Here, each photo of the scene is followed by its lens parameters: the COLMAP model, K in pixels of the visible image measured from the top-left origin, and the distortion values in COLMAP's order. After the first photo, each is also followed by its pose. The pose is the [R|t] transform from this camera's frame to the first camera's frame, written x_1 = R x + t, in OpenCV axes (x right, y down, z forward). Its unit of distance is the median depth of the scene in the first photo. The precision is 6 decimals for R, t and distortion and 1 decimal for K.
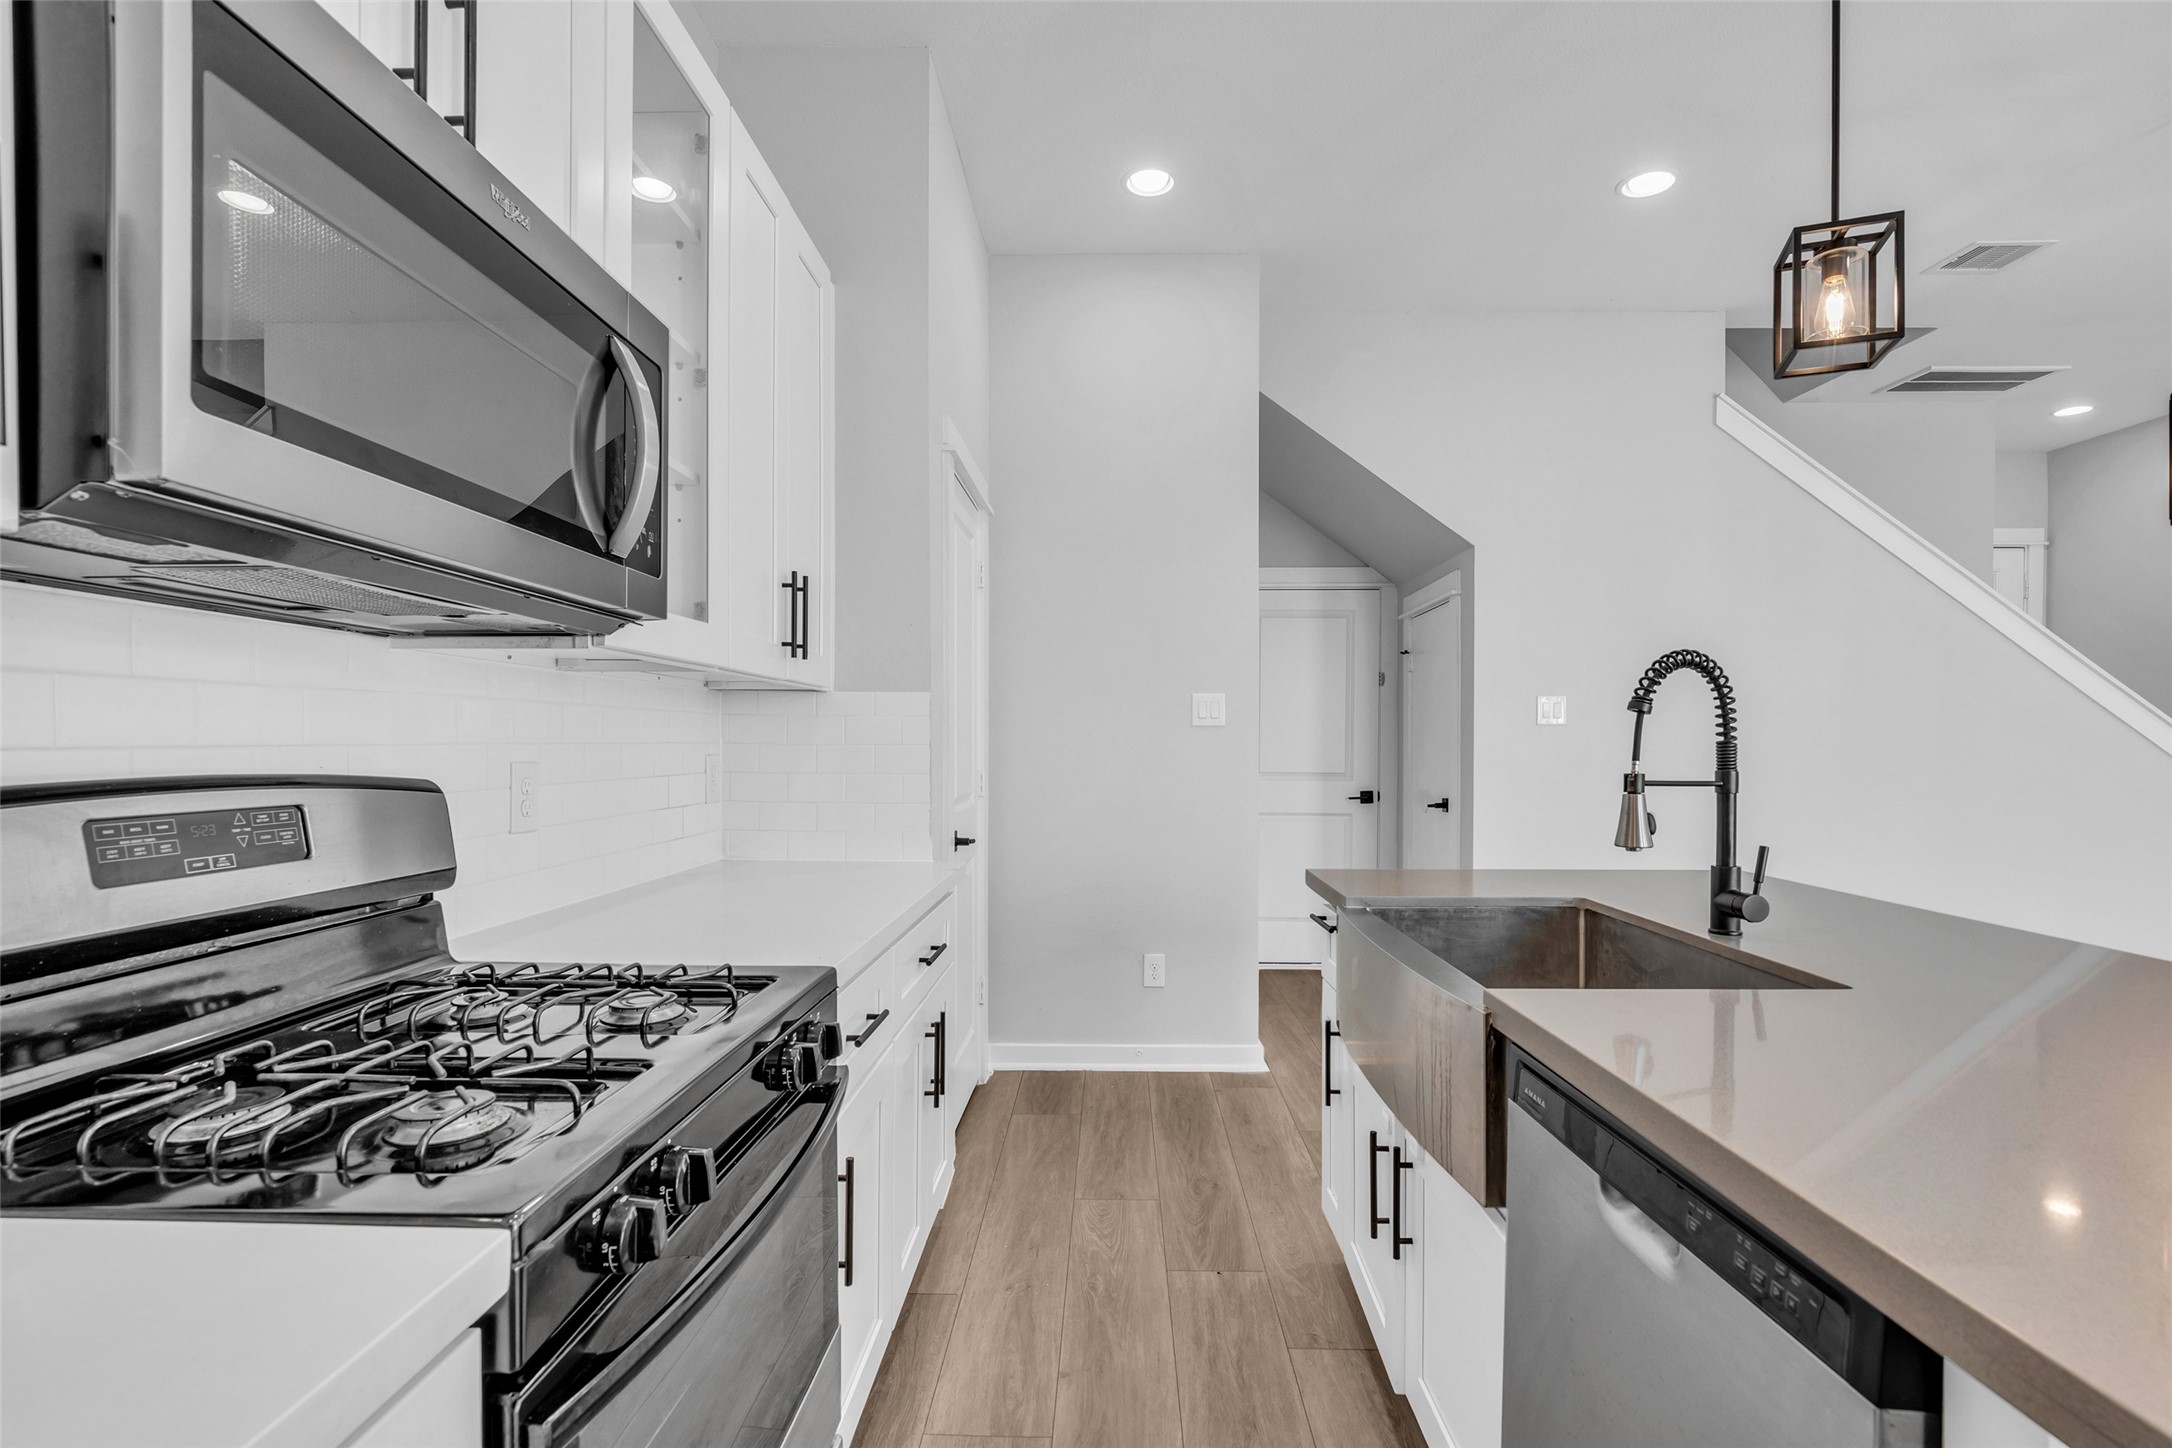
lens RADIAL K [[1006.6, 0, 1088.9], [0, 1006.6, 728.1], [0, 0, 1]] dist [-0.018422, 0.005759]
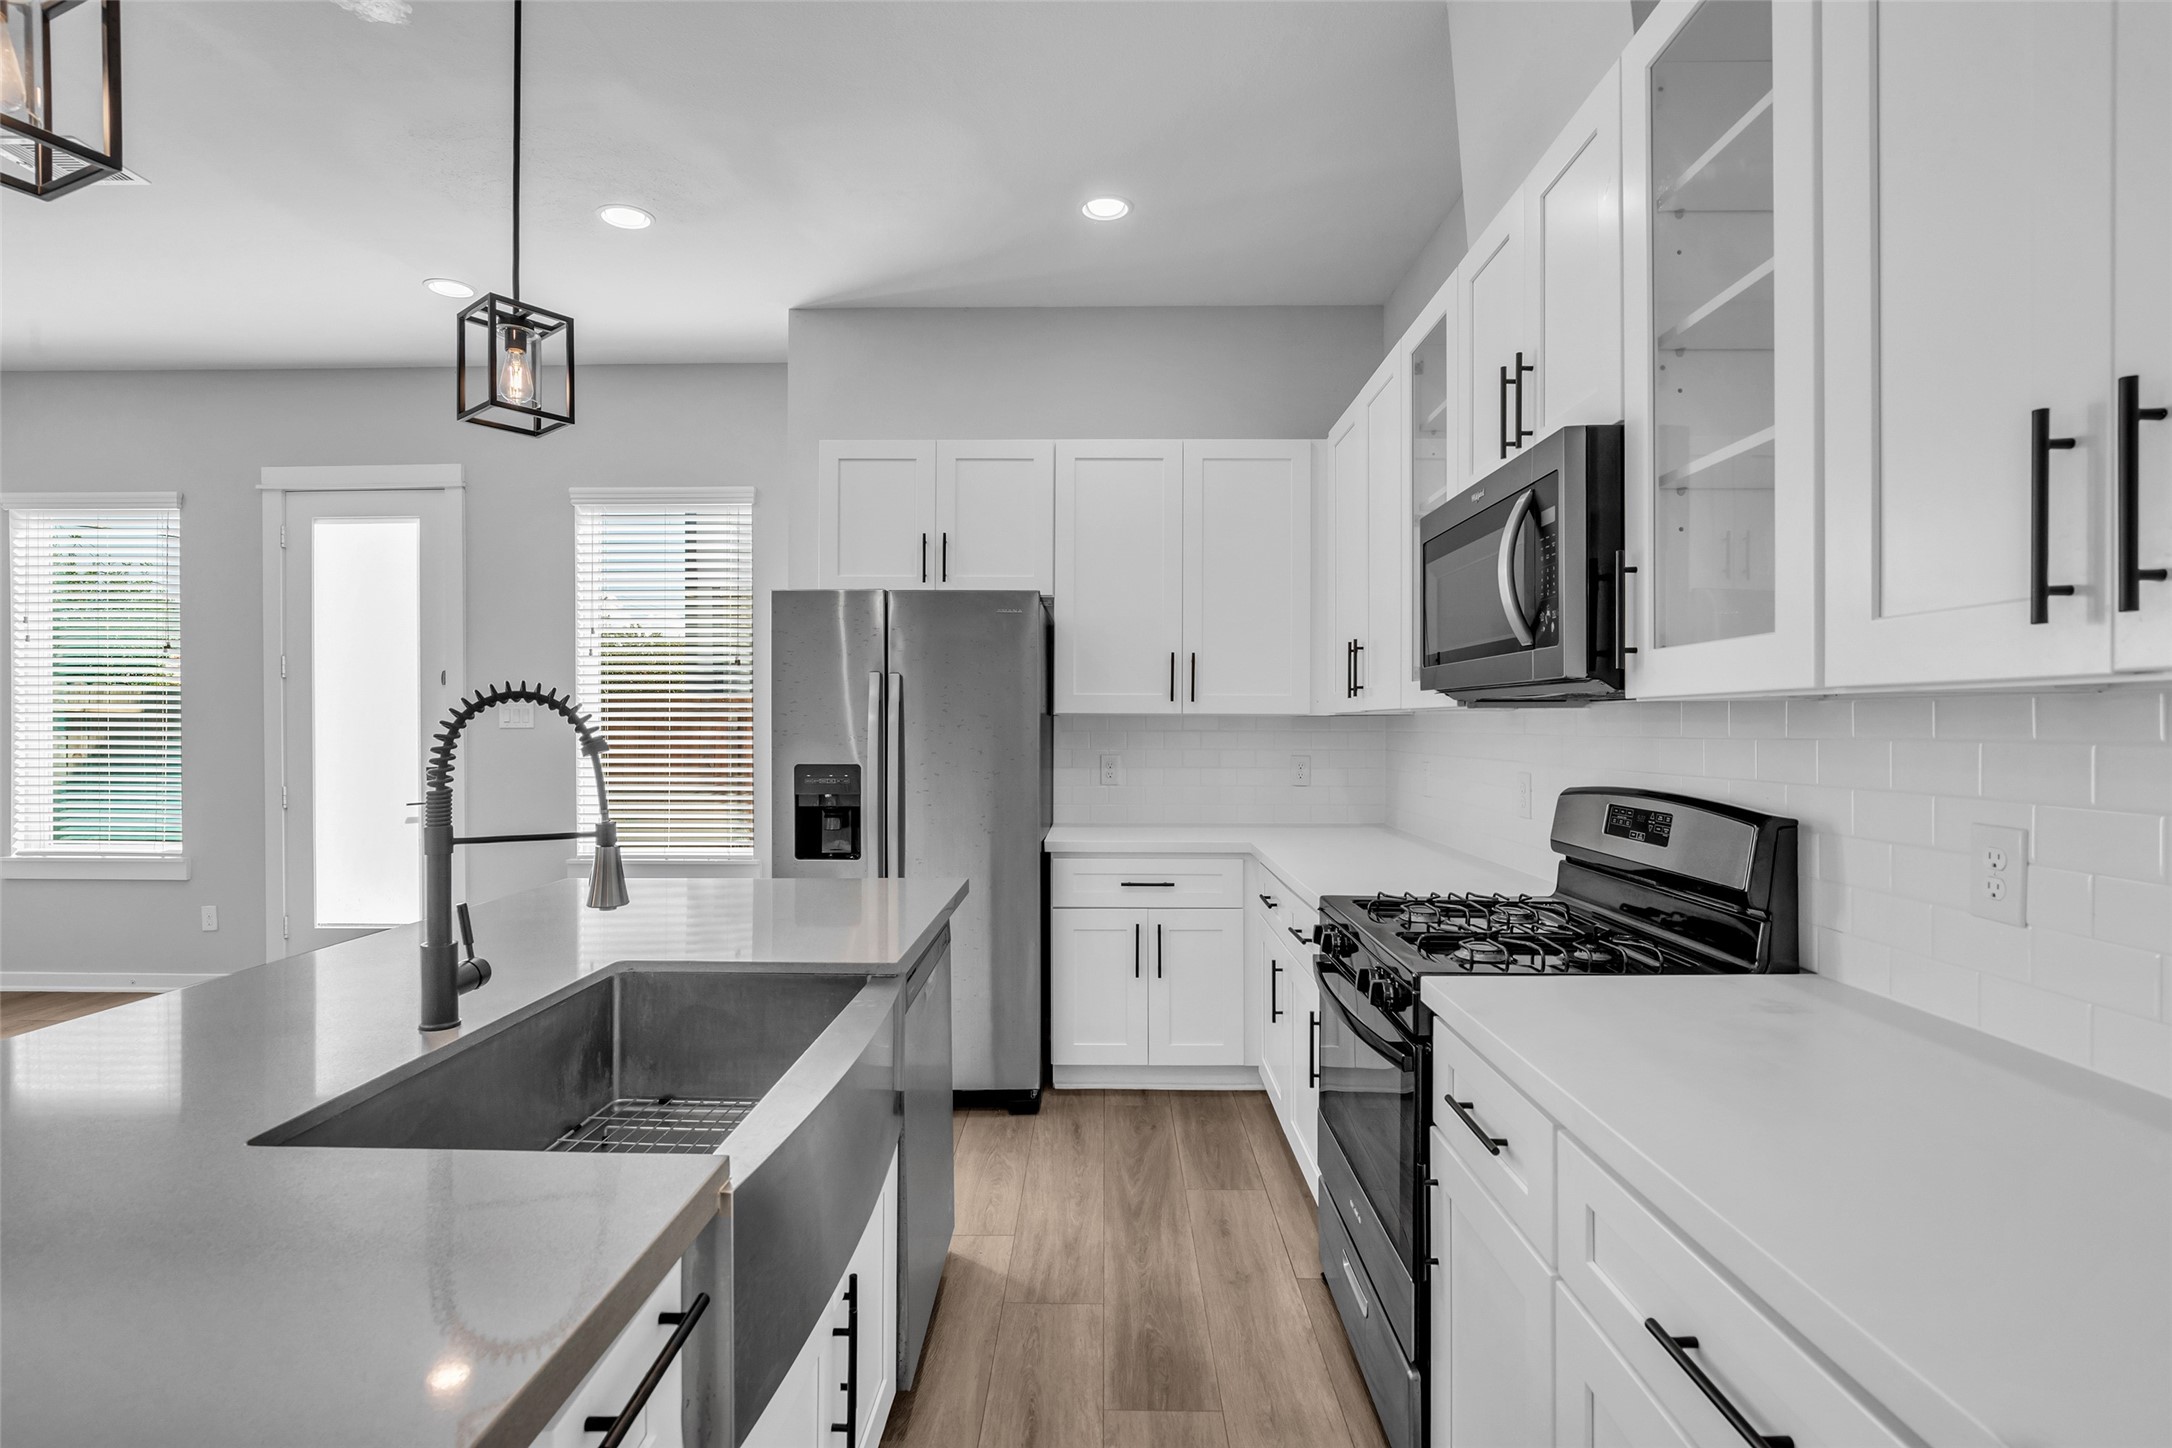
lens RADIAL K [[1006.6, 0, 1088.9], [0, 1006.6, 728.1], [0, 0, 1]] dist [-0.018422, 0.005759]
pose [[-0.999837, -0.004035, -0.017593, 0.104047], [-0.003933, 0.999975, -0.005843, -0.029131], [0.017616, -0.005773, -0.999828, 1.577484]]
